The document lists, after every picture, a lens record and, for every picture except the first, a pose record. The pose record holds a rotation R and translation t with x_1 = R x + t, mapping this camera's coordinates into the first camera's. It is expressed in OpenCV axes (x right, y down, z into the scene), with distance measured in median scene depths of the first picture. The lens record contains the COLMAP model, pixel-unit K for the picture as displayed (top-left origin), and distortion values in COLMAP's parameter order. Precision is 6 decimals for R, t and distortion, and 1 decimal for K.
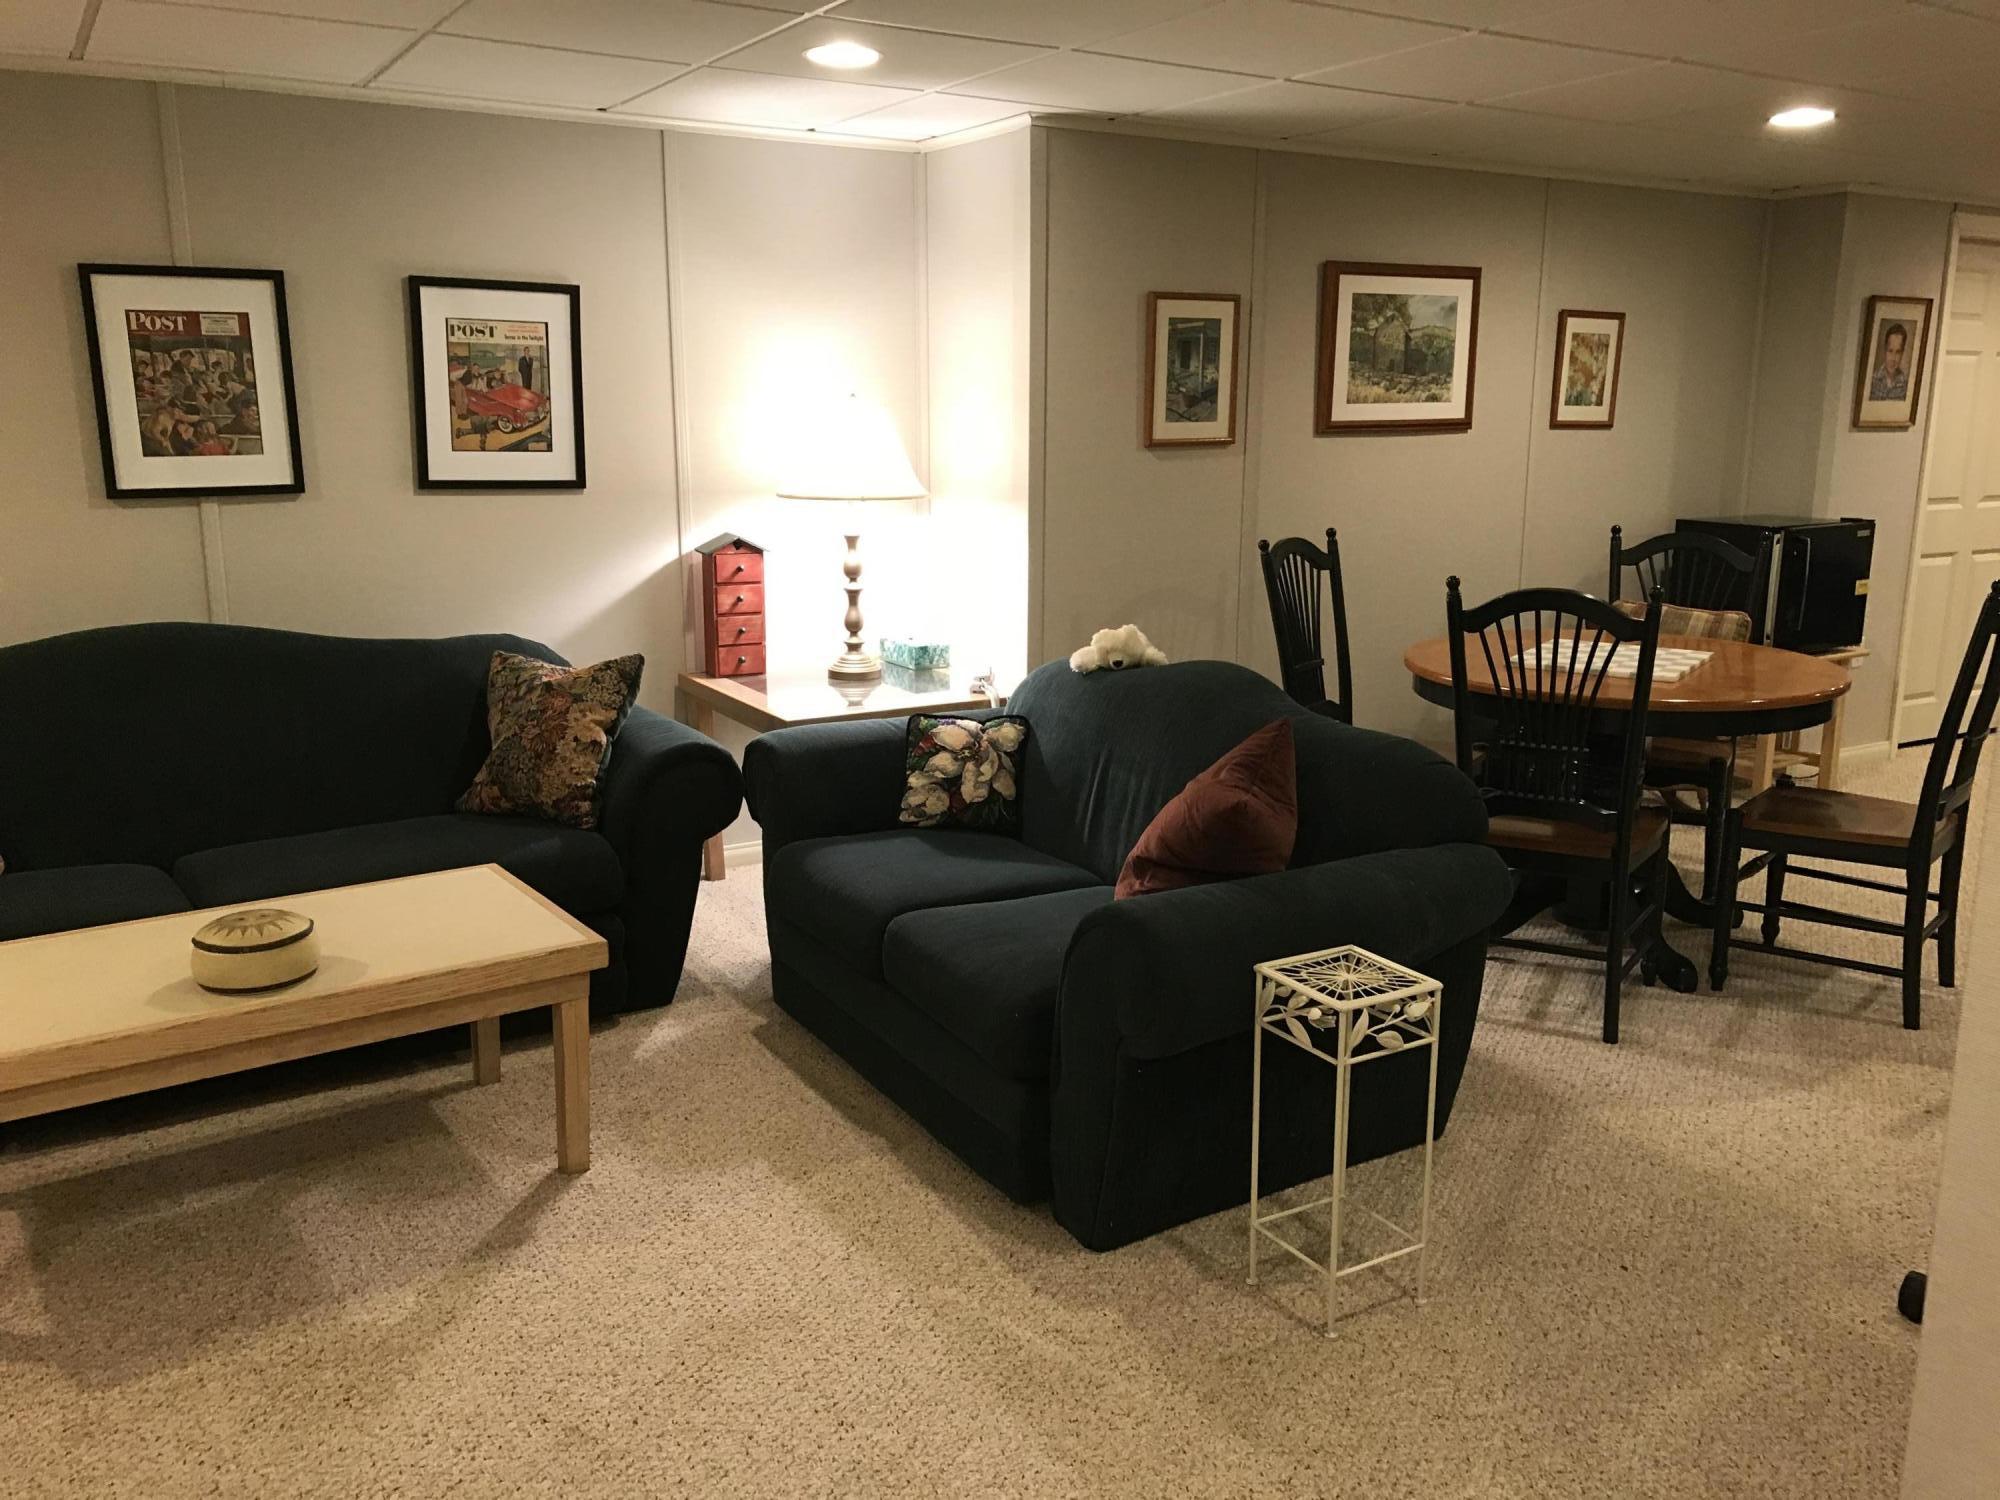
lens RADIAL K [[1659.0, 0, 994.7], [0, 1659.0, 752.4], [0, 0, 1]] dist [-0.000536, 0.046973]
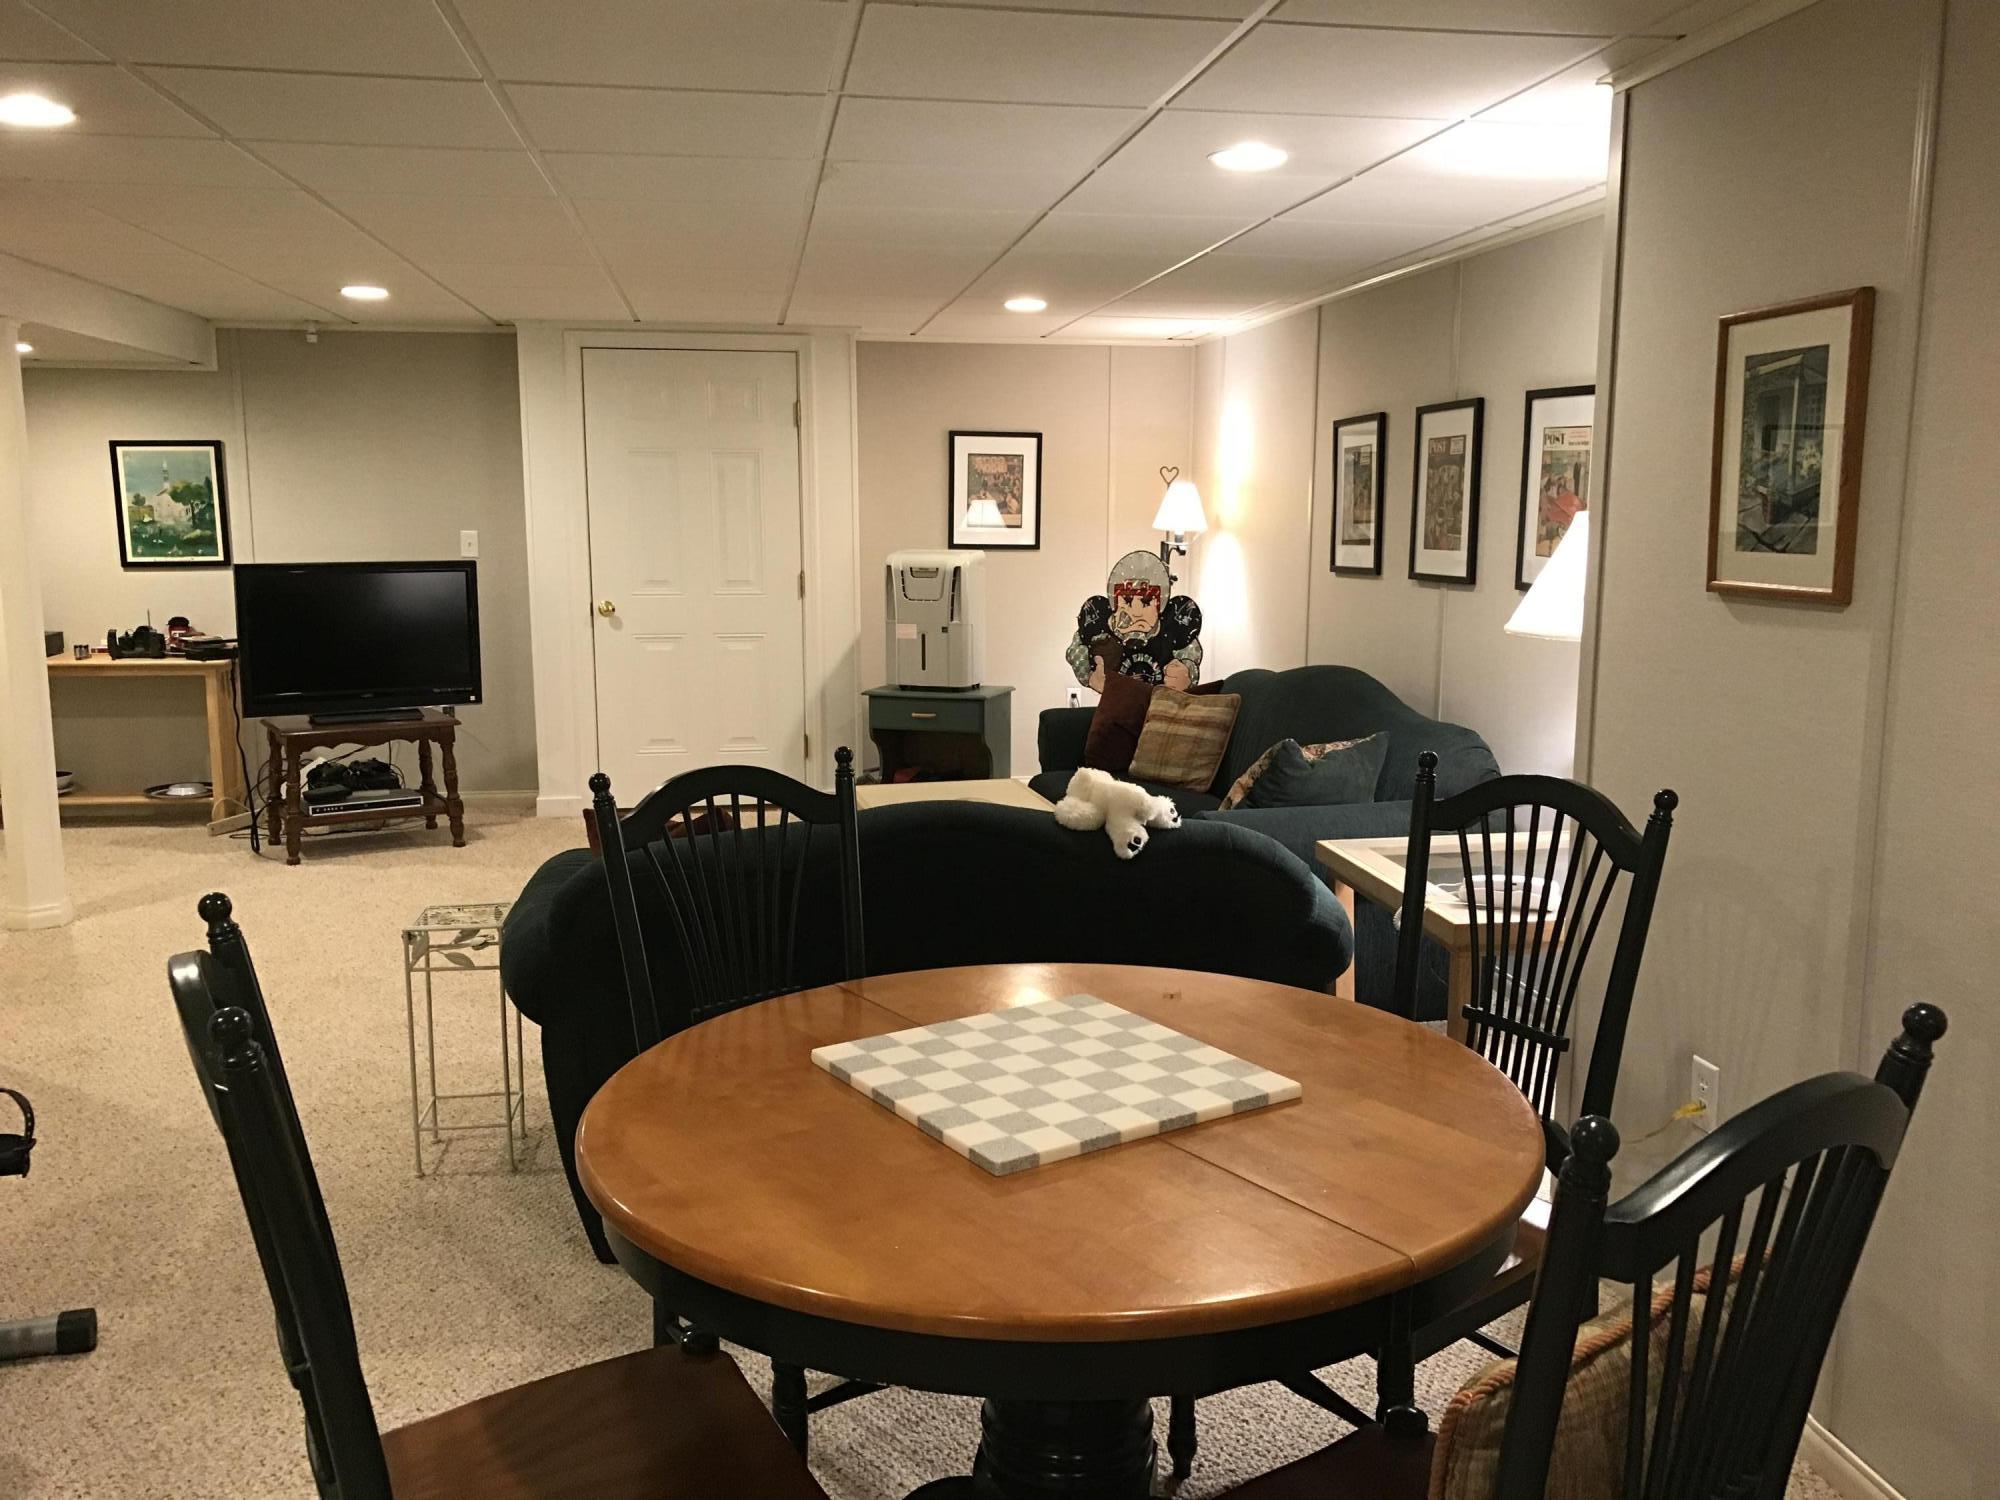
lens RADIAL K [[1659.0, 0, 991.0], [0, 1659.0, 756.6], [0, 0, 1]] dist [-0.000536, 0.046973]
pose [[-0.388400, 0.139776, -0.910828, 0.814433], [-0.195764, 0.953351, 0.229781, -0.250430], [0.900457, 0.267554, -0.342918, 1.163185]]
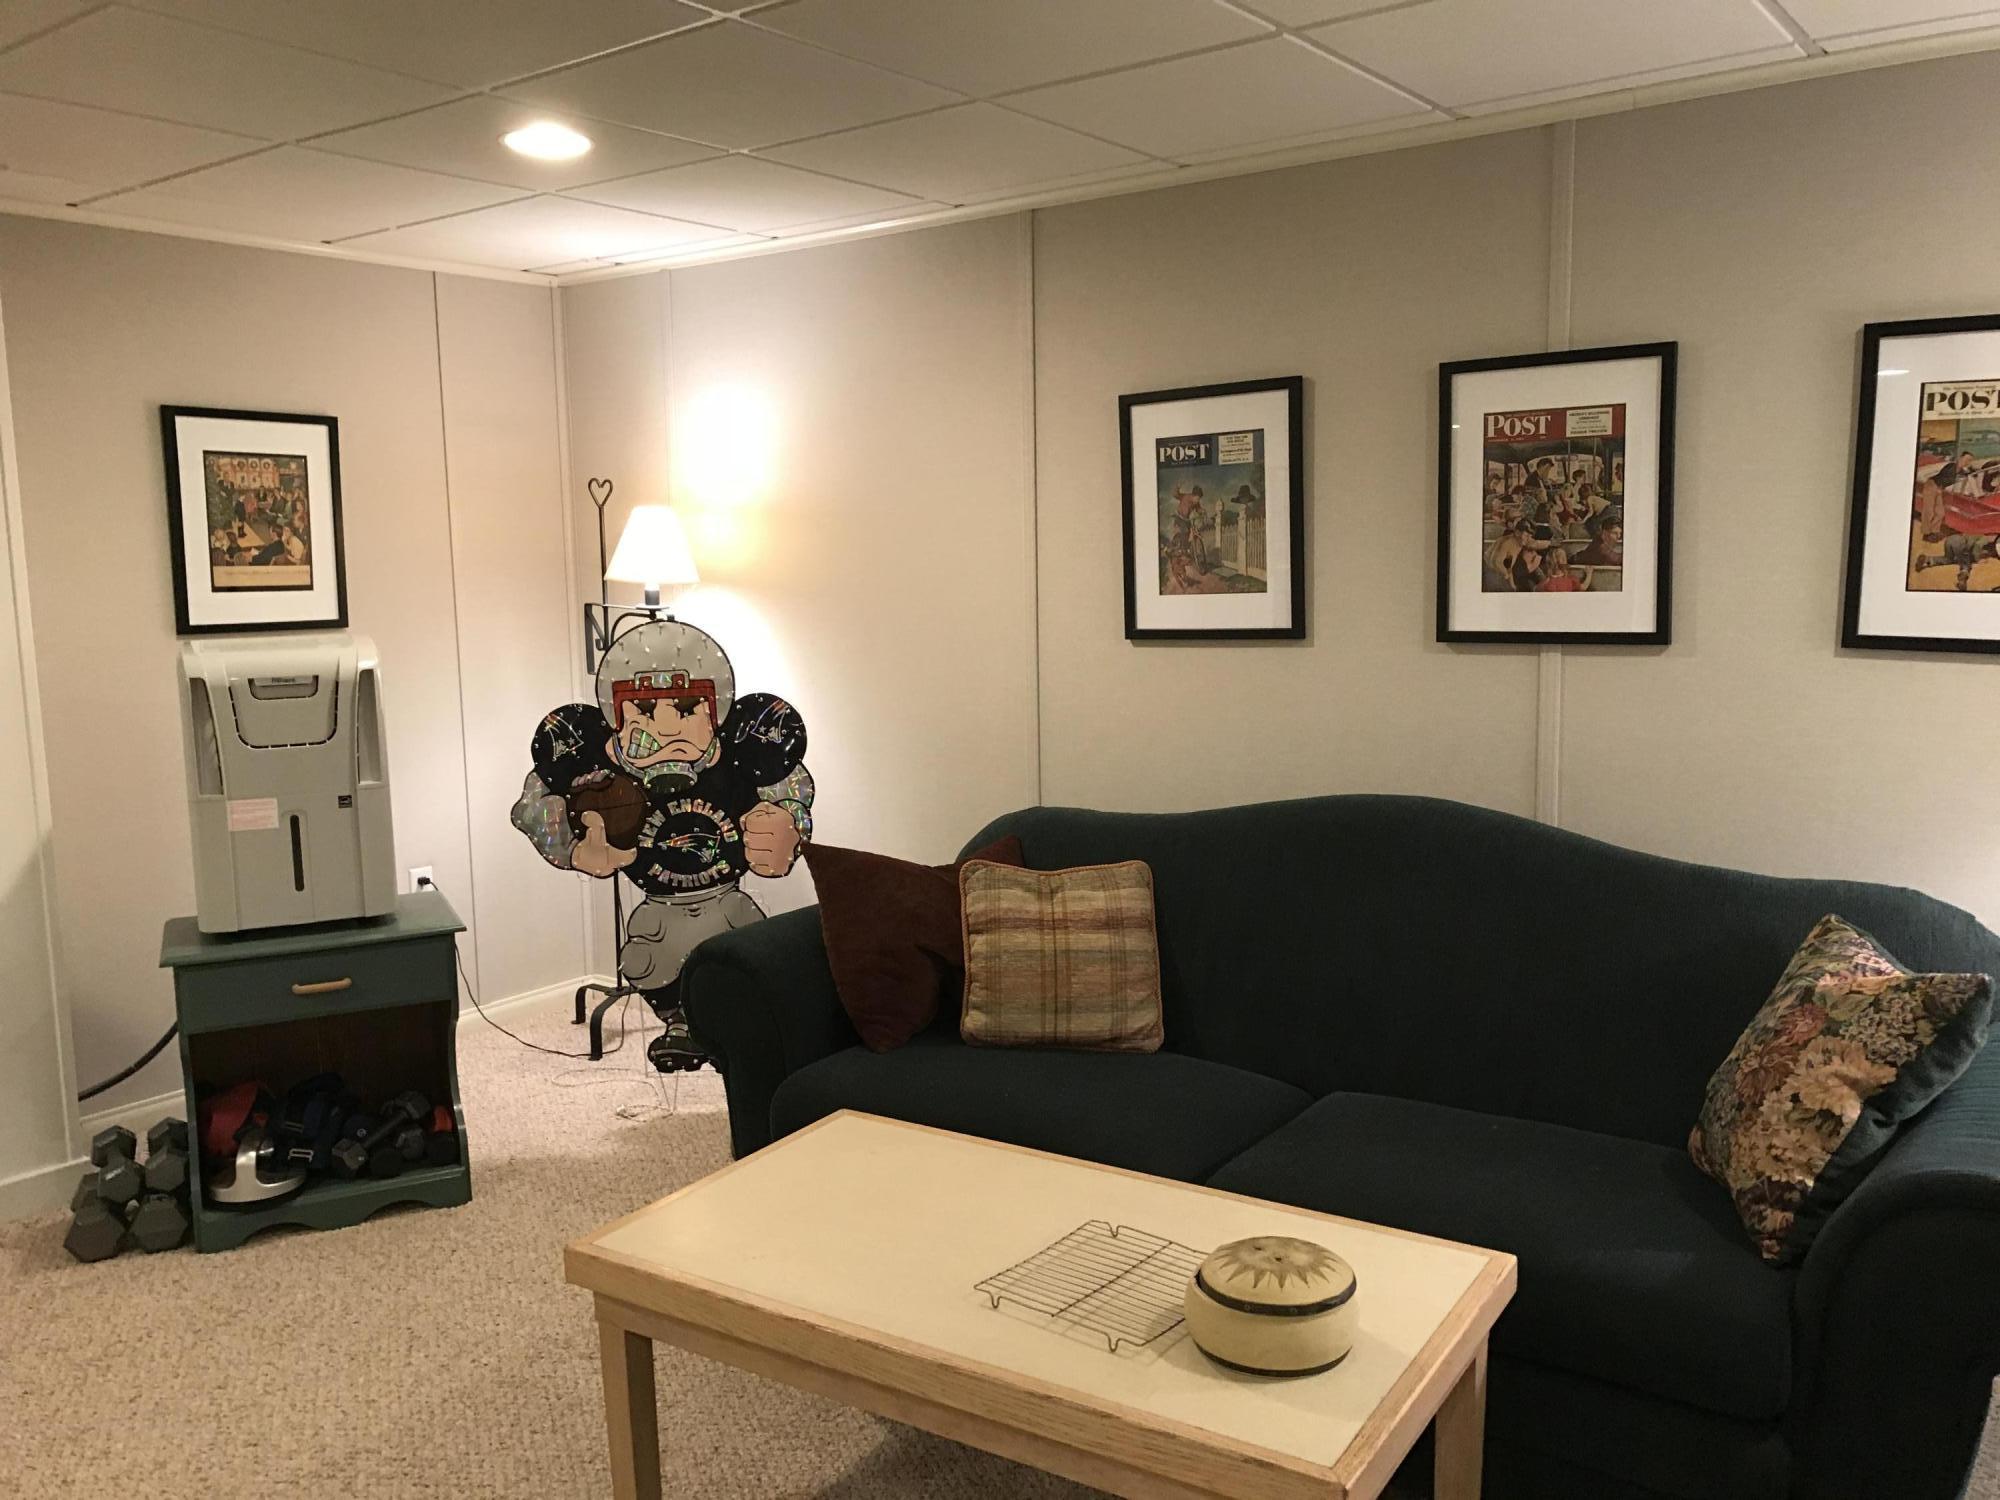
lens RADIAL K [[1659.0, 0, 1007.2], [0, 1659.0, 738.6], [0, 0, 1]] dist [-0.000536, 0.046973]
pose [[0.365390, 0.104053, -0.925020, 0.152961], [-0.177617, 0.983268, 0.040445, -0.097581], [0.913752, 0.149521, 0.377758, 0.488454]]
